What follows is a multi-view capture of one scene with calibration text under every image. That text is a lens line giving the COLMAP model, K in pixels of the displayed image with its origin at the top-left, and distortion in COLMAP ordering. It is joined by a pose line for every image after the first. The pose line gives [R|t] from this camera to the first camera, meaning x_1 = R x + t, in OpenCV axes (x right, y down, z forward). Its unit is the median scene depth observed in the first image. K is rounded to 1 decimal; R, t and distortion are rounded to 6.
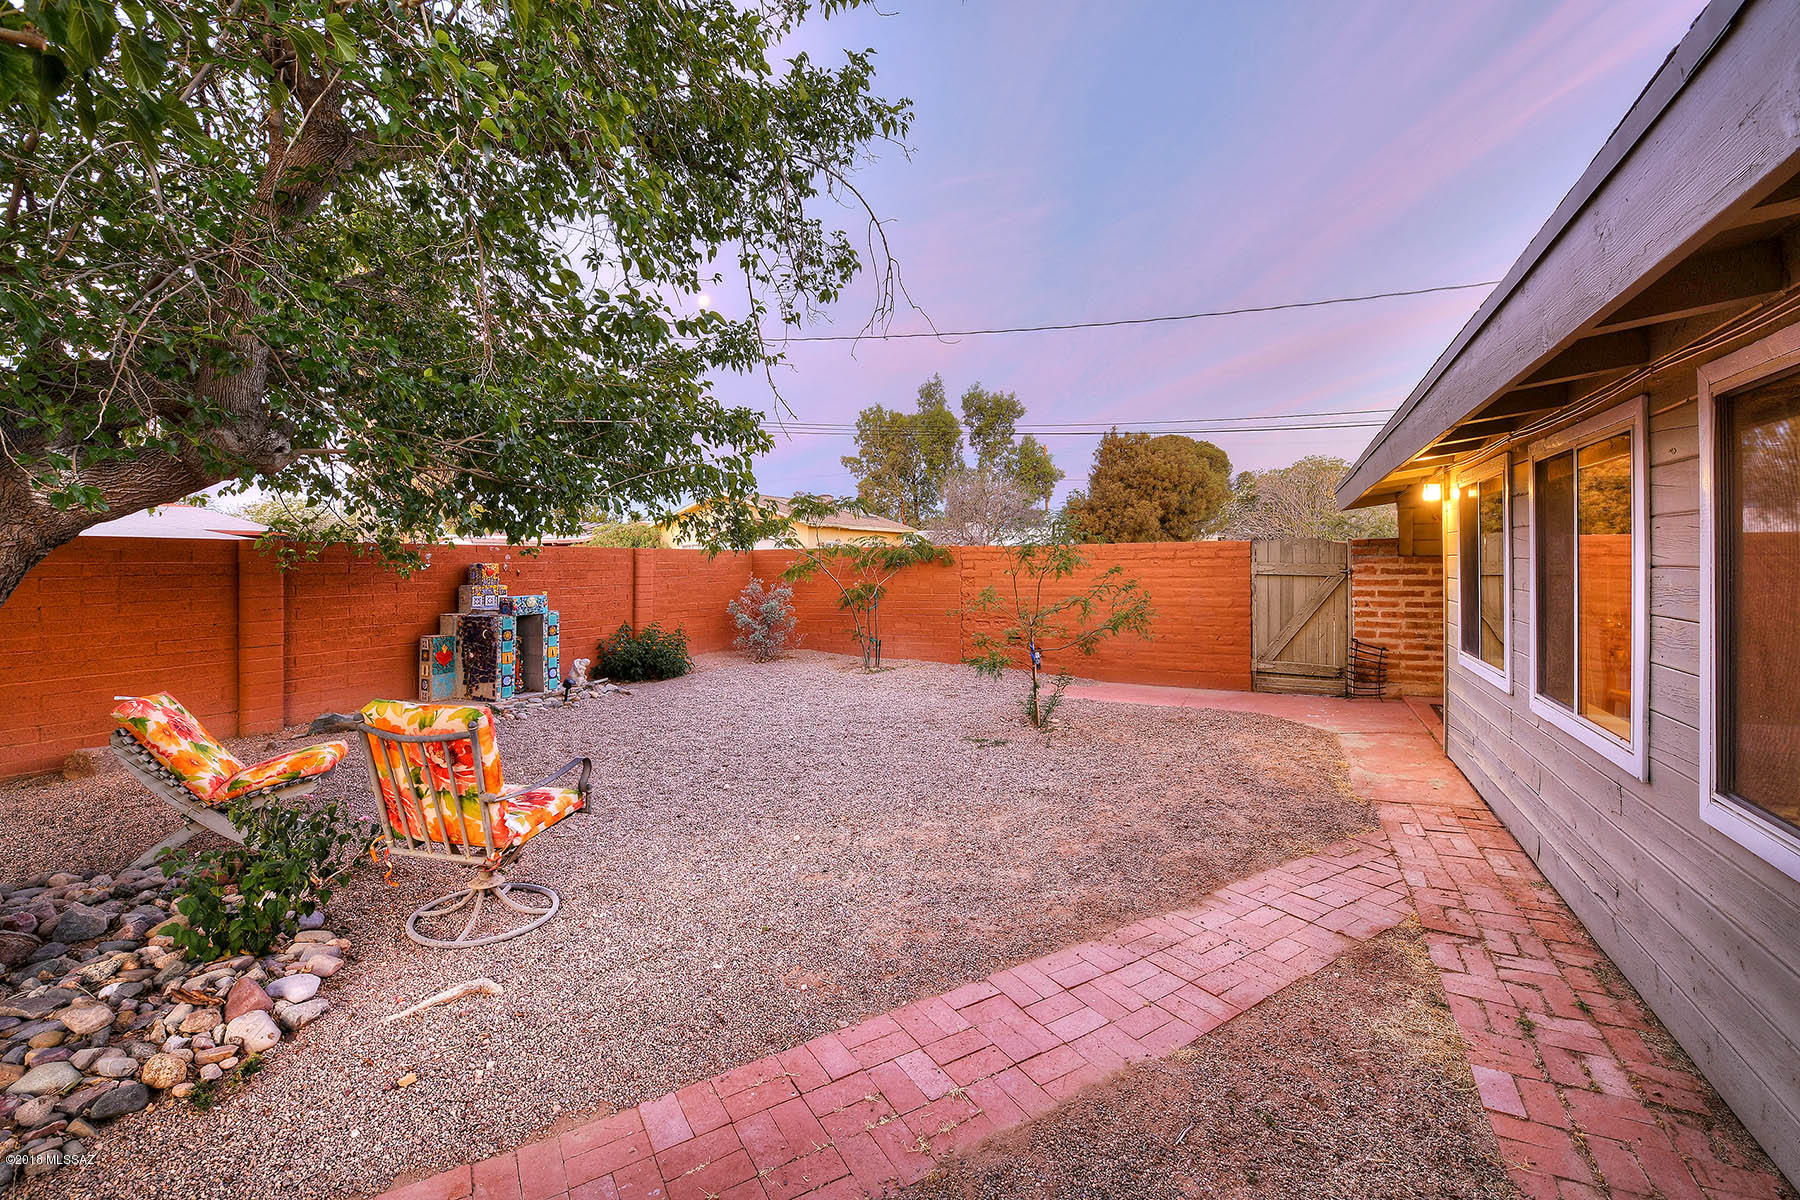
lens RADIAL K [[754.0, 0, 897.3], [0, 754.0, 552.4], [0, 0, 1]] dist [-0.014289, -0.001509]
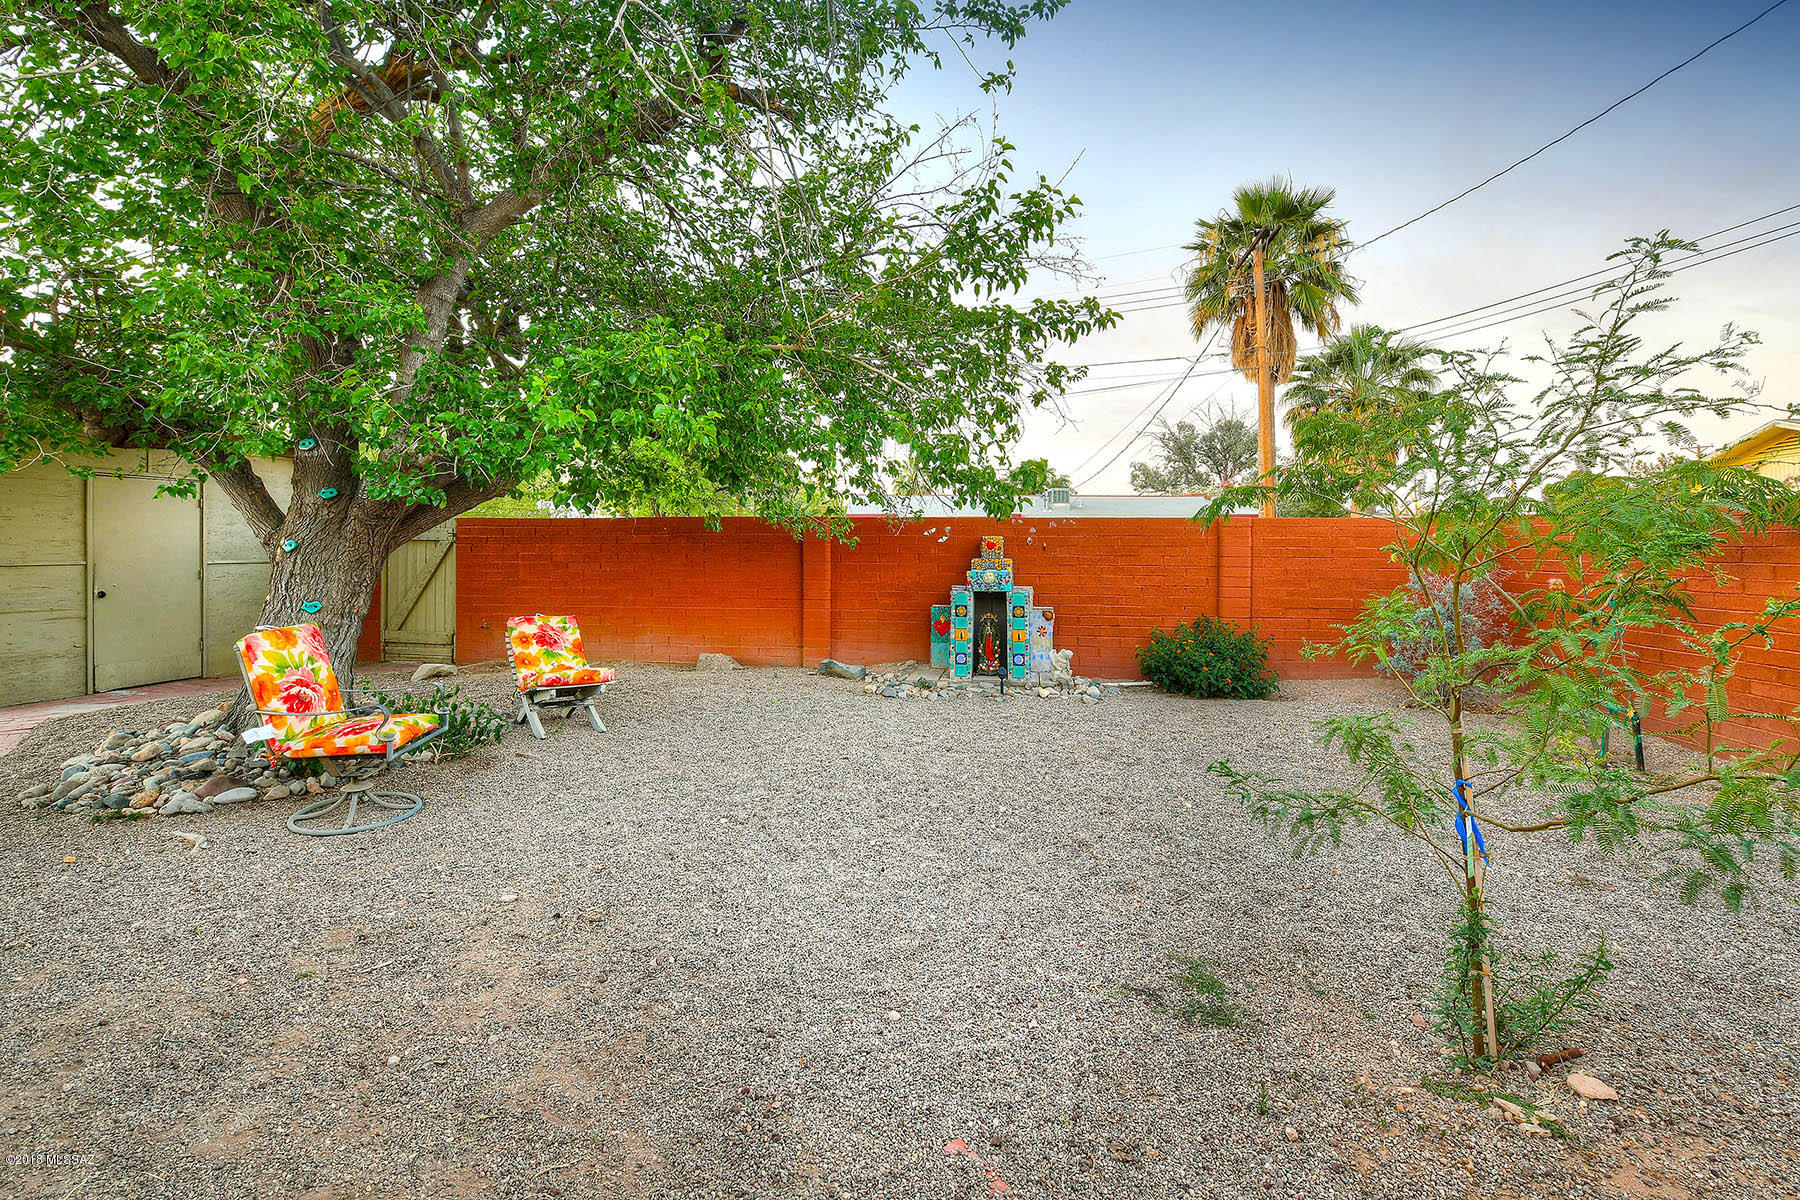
lens RADIAL K [[754.0, 0, 905.6], [0, 754.0, 530.0], [0, 0, 1]] dist [-0.014289, -0.001509]
pose [[0.292850, -0.012361, -0.956079, 0.643349], [0.006334, 0.999920, -0.010988, 0.030130], [0.956137, -0.002838, 0.292905, 1.111706]]
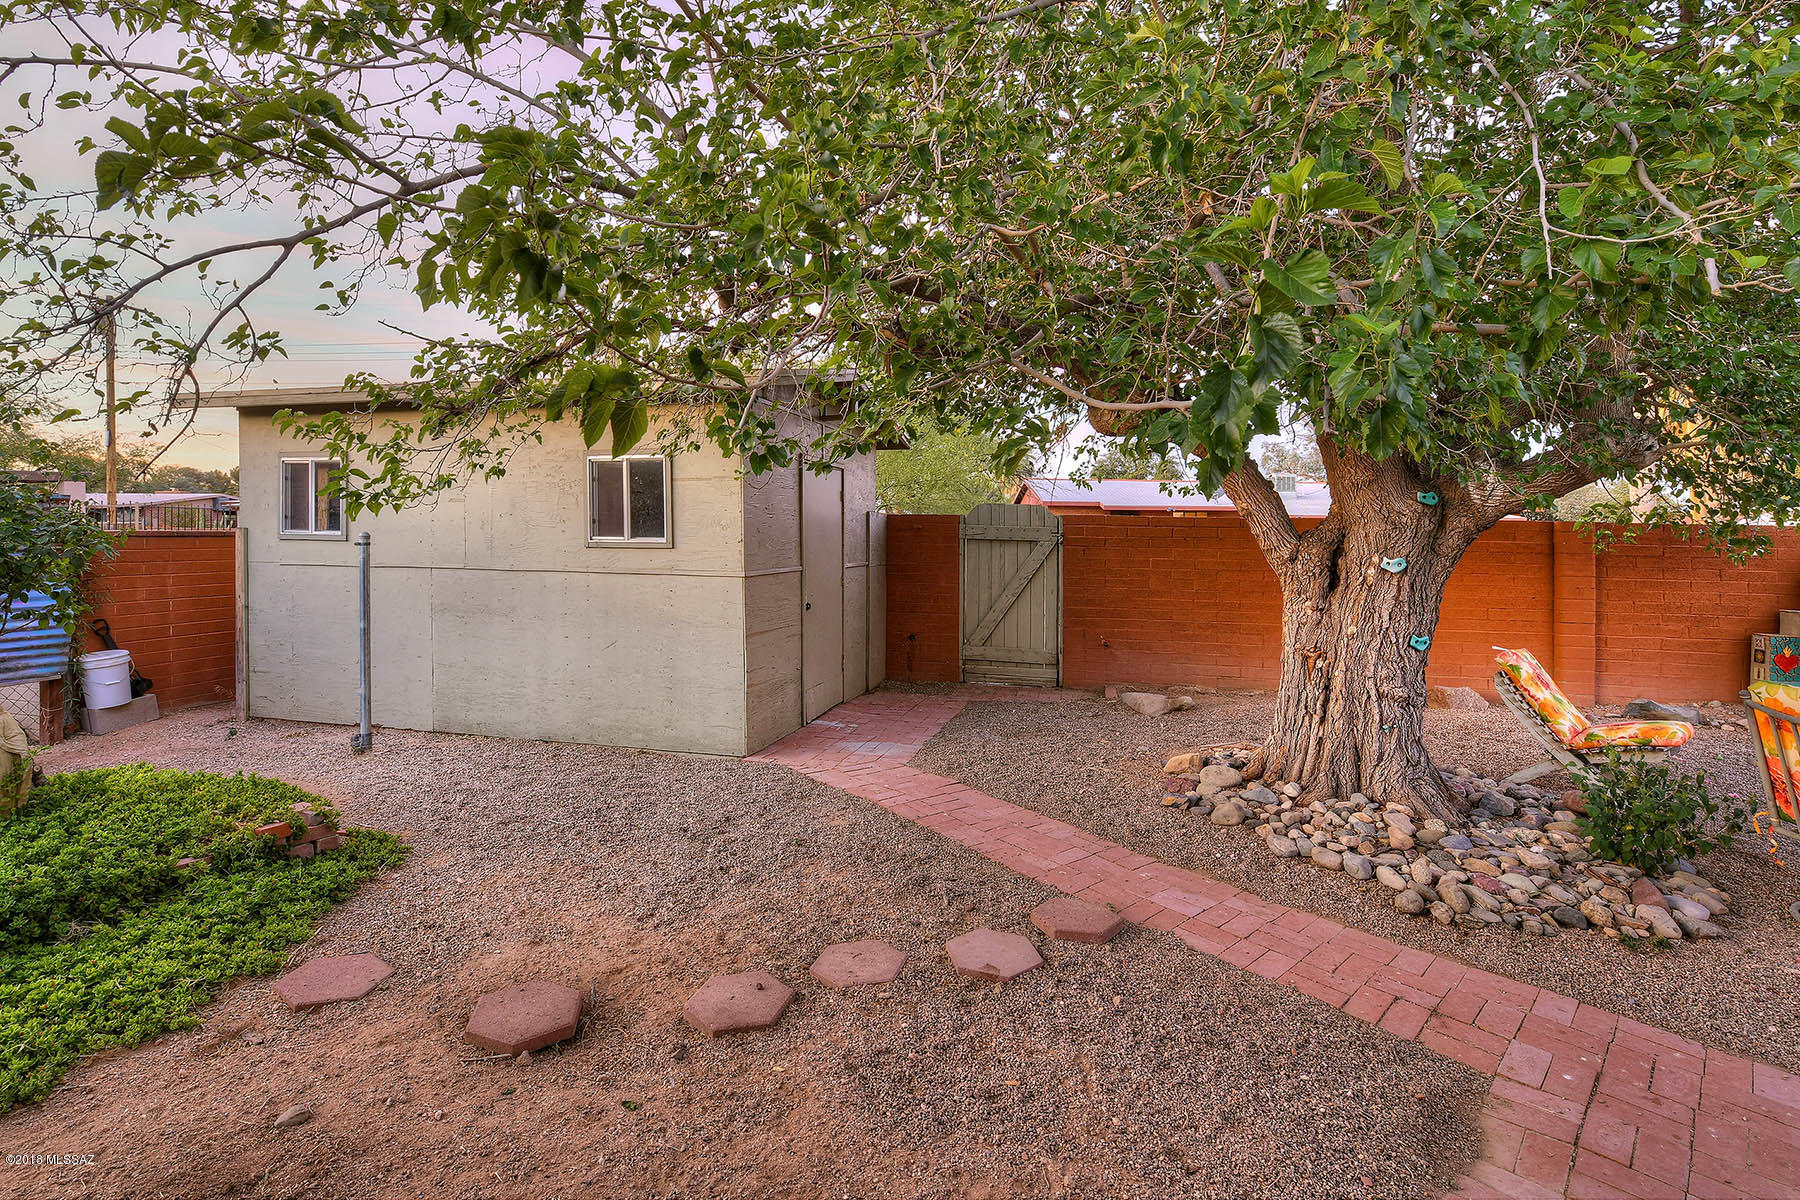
lens RADIAL K [[827.4, 0, 915.1], [0, 827.4, 525.3], [0, 0, 1]] dist [-0.010942, -0.000244]
pose [[0.232562, 0.002591, -0.972578, 0.087627], [-0.007678, 0.999970, 0.000827, -0.008448], [0.972551, 0.007276, 0.232575, -0.261041]]
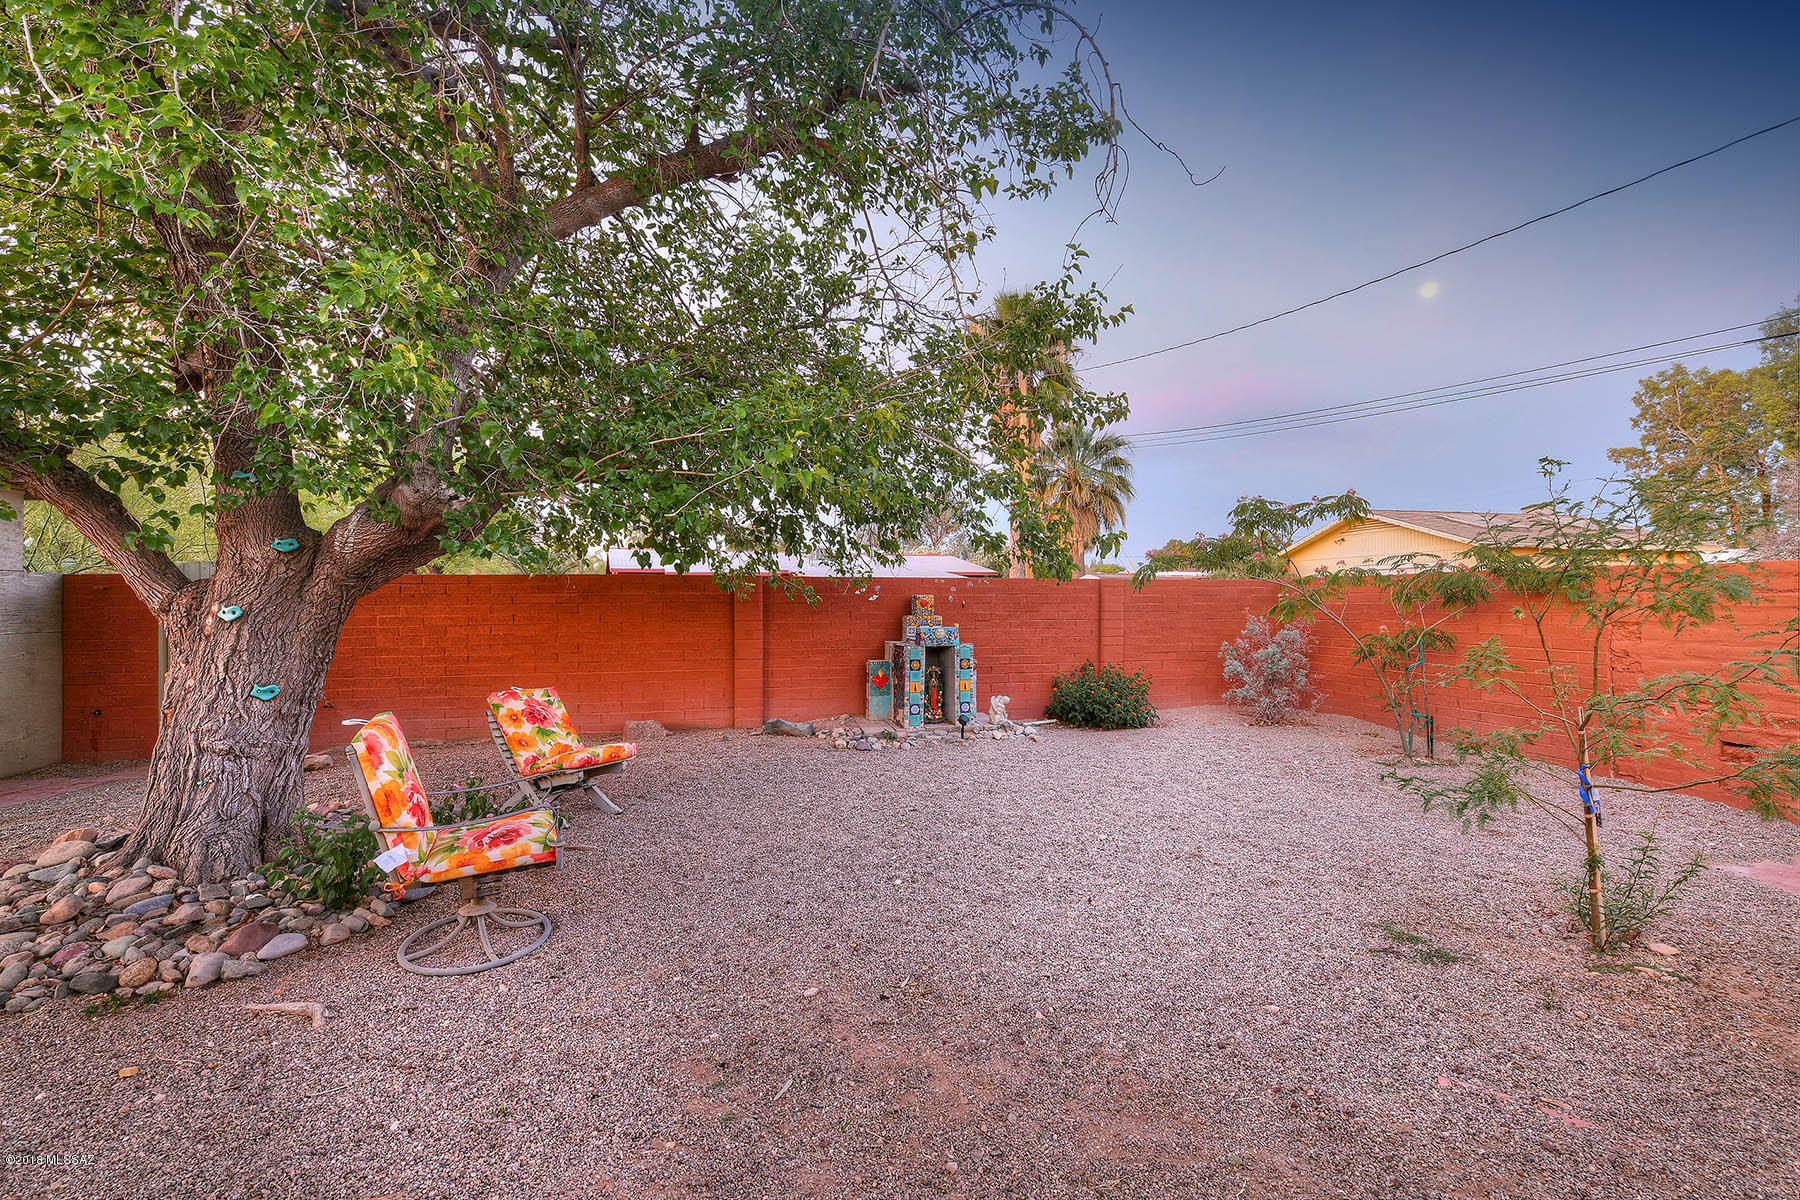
lens RADIAL K [[721.7, 0, 890.1], [0, 721.7, 593.6], [0, 0, 1]] dist [-0.015337, -0.000903]
pose [[0.620958, -0.000349, -0.783844, 0.393045], [0.007098, 0.999961, 0.005177, 0.013348], [0.783812, -0.008778, 0.620937, 0.619504]]
